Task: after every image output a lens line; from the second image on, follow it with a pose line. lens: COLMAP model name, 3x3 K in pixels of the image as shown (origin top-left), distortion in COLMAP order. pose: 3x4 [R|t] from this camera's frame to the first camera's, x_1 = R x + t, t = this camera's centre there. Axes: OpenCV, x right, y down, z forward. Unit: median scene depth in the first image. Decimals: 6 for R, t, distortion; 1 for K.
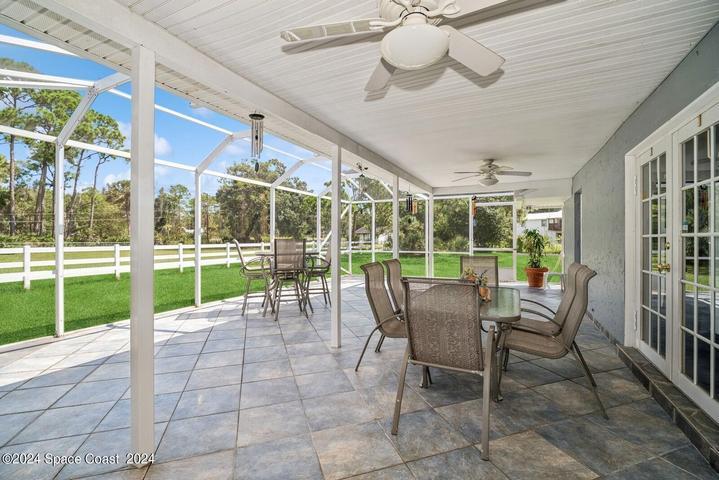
lens RADIAL K [[318.9, 0, 359.4], [0, 318.9, 238.9], [0, 0, 1]] dist [0.015983, 0.000946]
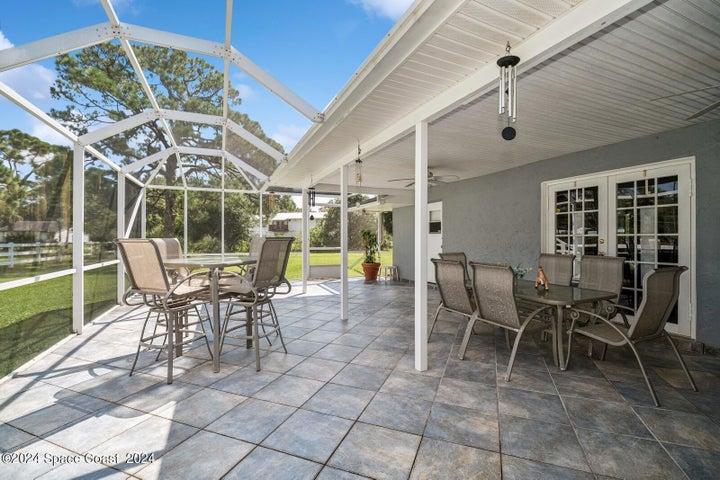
lens RADIAL K [[319.3, 0, 360.9], [0, 319.3, 239.6], [0, 0, 1]] dist [0.015983, 0.000946]
pose [[0.628441, 0.002539, 0.777853, -0.679548], [0.000356, 0.999994, -0.003551, 0.013921], [-0.777857, 0.002508, 0.628436, 0.522670]]
